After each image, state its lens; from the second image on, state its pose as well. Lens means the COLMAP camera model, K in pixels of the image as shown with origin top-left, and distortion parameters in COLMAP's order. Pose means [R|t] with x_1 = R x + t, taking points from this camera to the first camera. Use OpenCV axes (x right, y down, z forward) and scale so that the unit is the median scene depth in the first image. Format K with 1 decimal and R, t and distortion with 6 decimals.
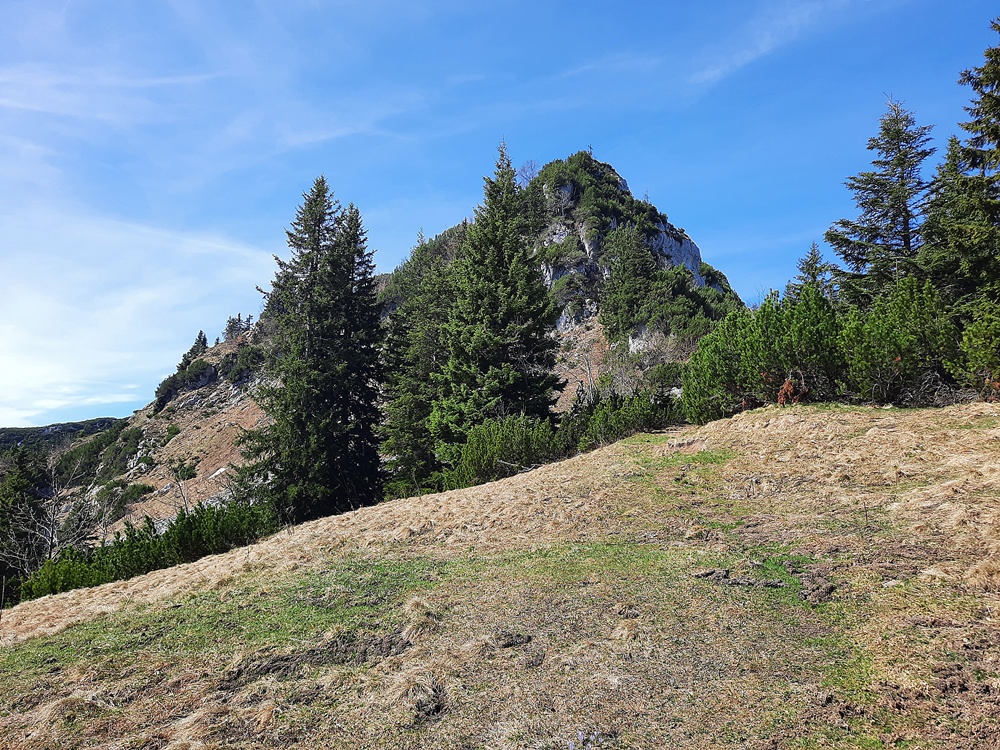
lens RADIAL K [[732.8, 0, 519.0], [0, 732.8, 377.9], [0, 0, 1]] dist [0.031443, -0.018969]
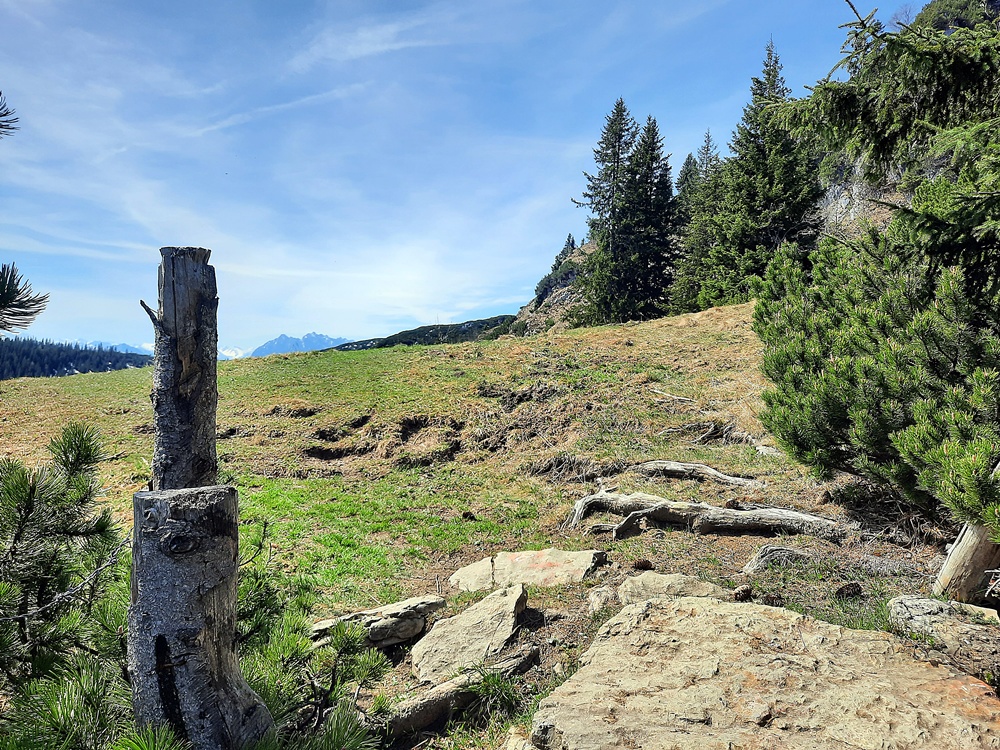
lens RADIAL K [[732.8, 0, 493.7], [0, 732.8, 382.9], [0, 0, 1]] dist [0.031443, -0.018969]
pose [[0.863371, 0.026399, -0.503879, 0.160635], [0.049053, 0.989509, 0.135891, 0.012413], [0.502180, -0.142041, 0.853018, -0.186723]]
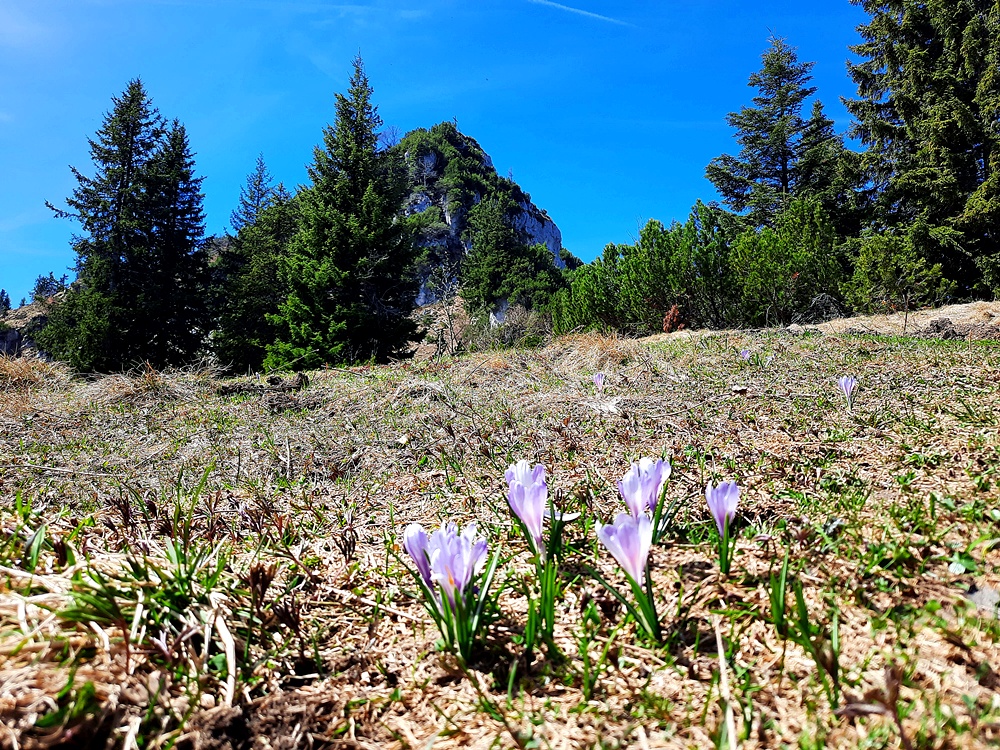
lens RADIAL K [[732.8, 0, 523.0], [0, 732.8, 372.3], [0, 0, 1]] dist [0.031443, -0.018969]
pose [[0.979870, 0.027634, 0.197713, 0.005498], [-0.029633, 0.999535, 0.007156, 0.038481], [-0.197423, -0.012871, 0.980234, 0.075107]]
